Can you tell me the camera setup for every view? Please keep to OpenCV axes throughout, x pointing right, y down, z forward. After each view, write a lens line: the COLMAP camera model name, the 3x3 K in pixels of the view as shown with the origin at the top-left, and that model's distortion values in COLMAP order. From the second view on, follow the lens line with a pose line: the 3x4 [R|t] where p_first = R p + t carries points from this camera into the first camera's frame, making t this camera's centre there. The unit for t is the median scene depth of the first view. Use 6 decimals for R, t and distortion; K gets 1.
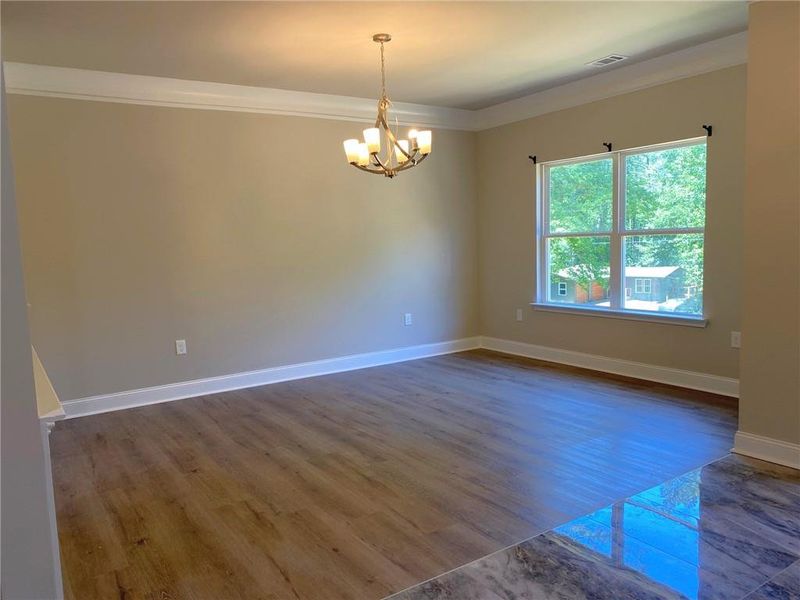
lens RADIAL K [[605.7, 0, 400.0], [0, 605.7, 300.0], [0, 0, 1]] dist [0.098388, -0.143961]
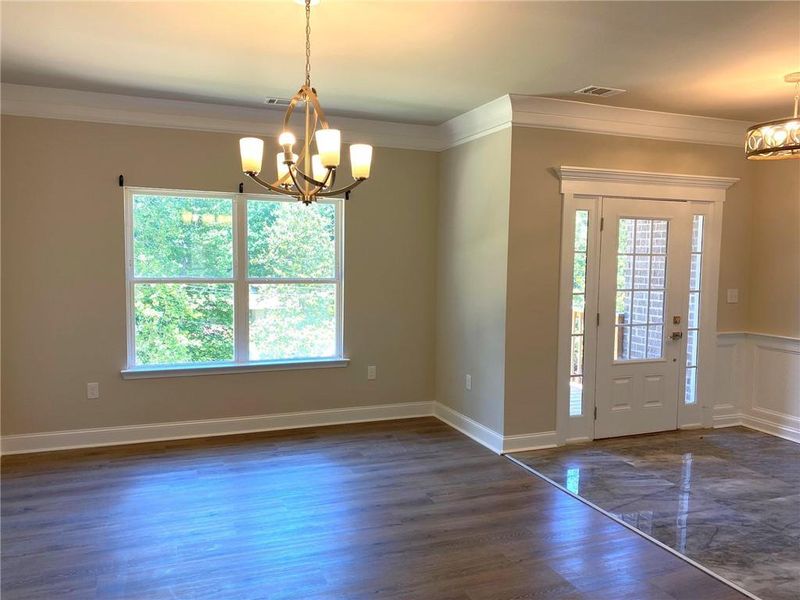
lens RADIAL K [[588.7, 0, 400.0], [0, 588.7, 300.0], [0, 0, 1]] dist [-0.024371, -0.003714]
pose [[0.251596, -0.027357, 0.967446, -0.537911], [0.083211, 0.996511, 0.006539, -0.079524], [-0.964249, 0.078857, 0.252995, 0.649389]]
